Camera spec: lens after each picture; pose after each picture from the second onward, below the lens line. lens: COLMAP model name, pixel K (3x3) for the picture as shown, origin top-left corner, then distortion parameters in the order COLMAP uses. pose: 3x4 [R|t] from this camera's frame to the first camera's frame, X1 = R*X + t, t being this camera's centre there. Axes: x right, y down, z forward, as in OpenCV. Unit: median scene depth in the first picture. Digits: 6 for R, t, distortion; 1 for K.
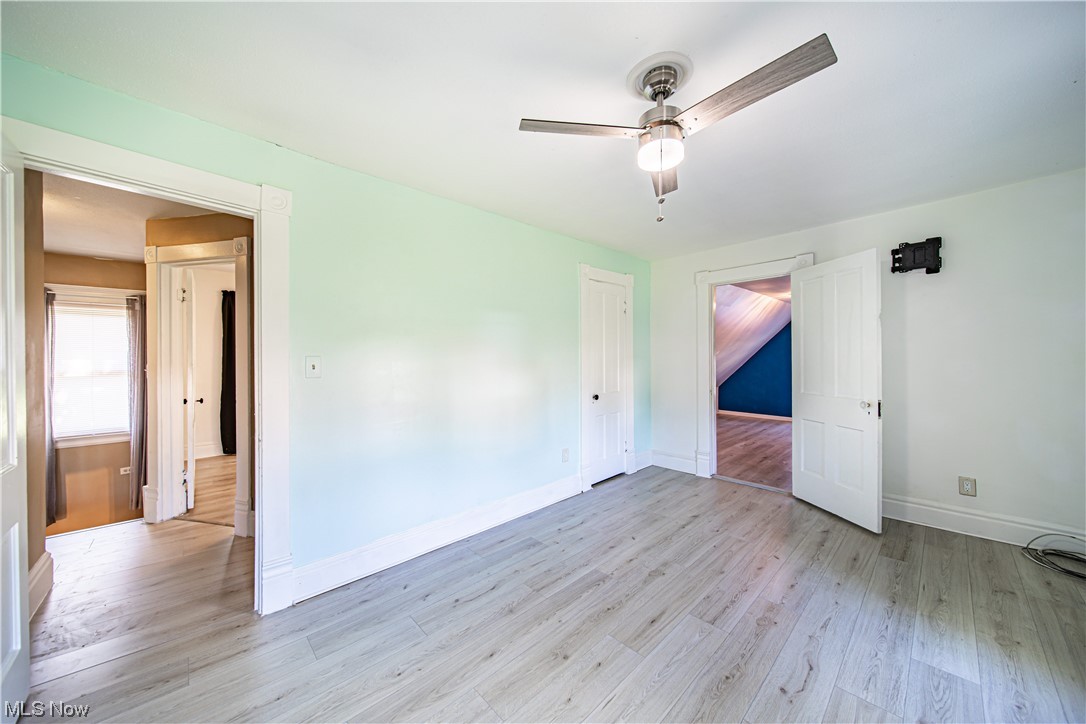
lens RADIAL K [[379.7, 0, 540.6], [0, 379.7, 355.5], [0, 0, 1]] dist [-0.001692, -0.000389]
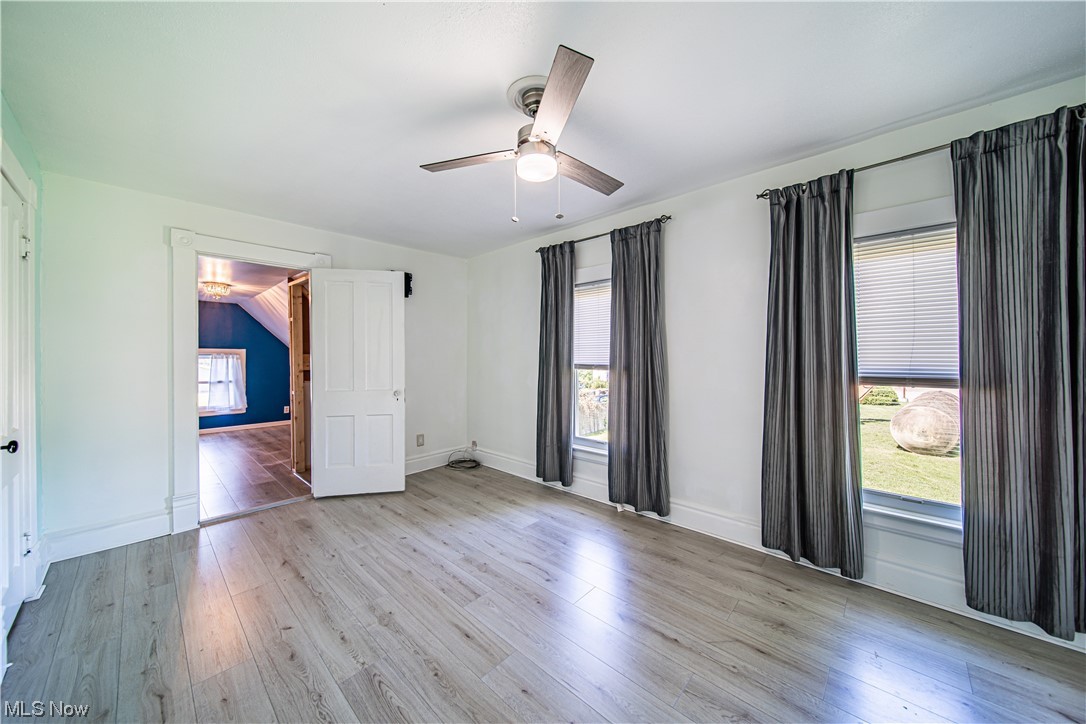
lens RADIAL K [[378.3, 0, 546.1], [0, 378.3, 357.9], [0, 0, 1]] dist [-0.000390, -0.000252]
pose [[-0.072987, 0.000686, 0.997333, -0.560848], [-0.000284, 1.000000, -0.000708, 0.016764], [-0.997333, -0.000335, -0.072987, 0.761826]]
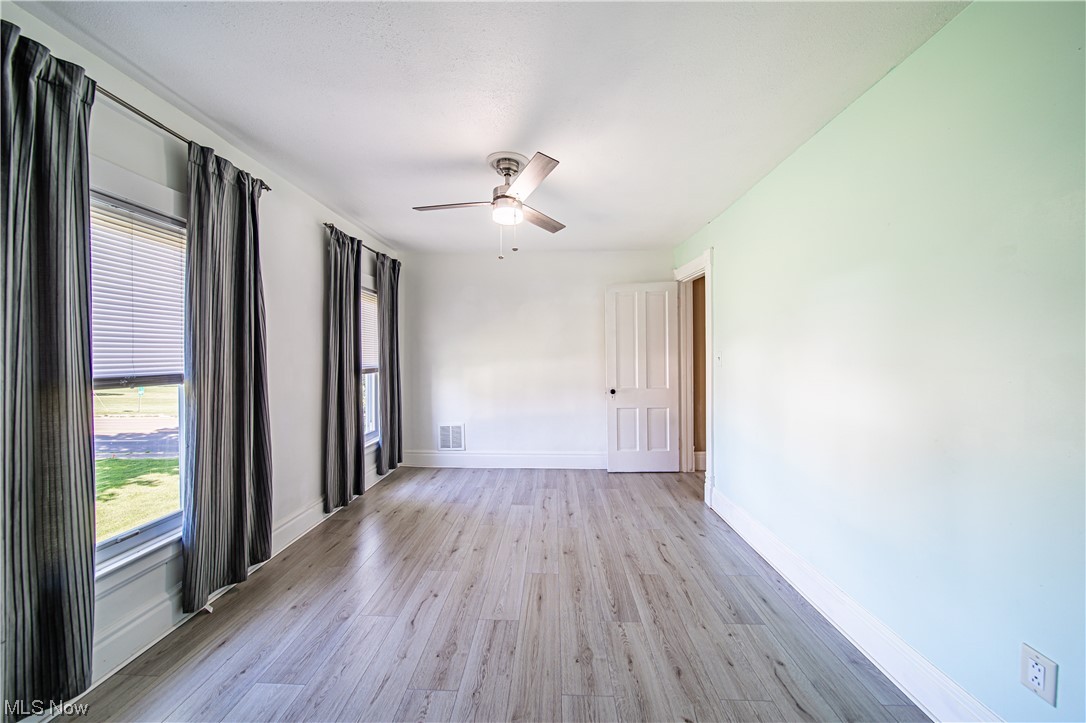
lens RADIAL K [[379.7, 0, 540.6], [0, 379.7, 355.0], [0, 0, 1]] dist [-0.001692, -0.000389]
pose [[-0.707793, 0.009776, -0.706352, 0.913561], [0.009778, 0.999944, 0.004040, 0.006222], [0.706352, -0.004047, -0.707849, 1.536815]]
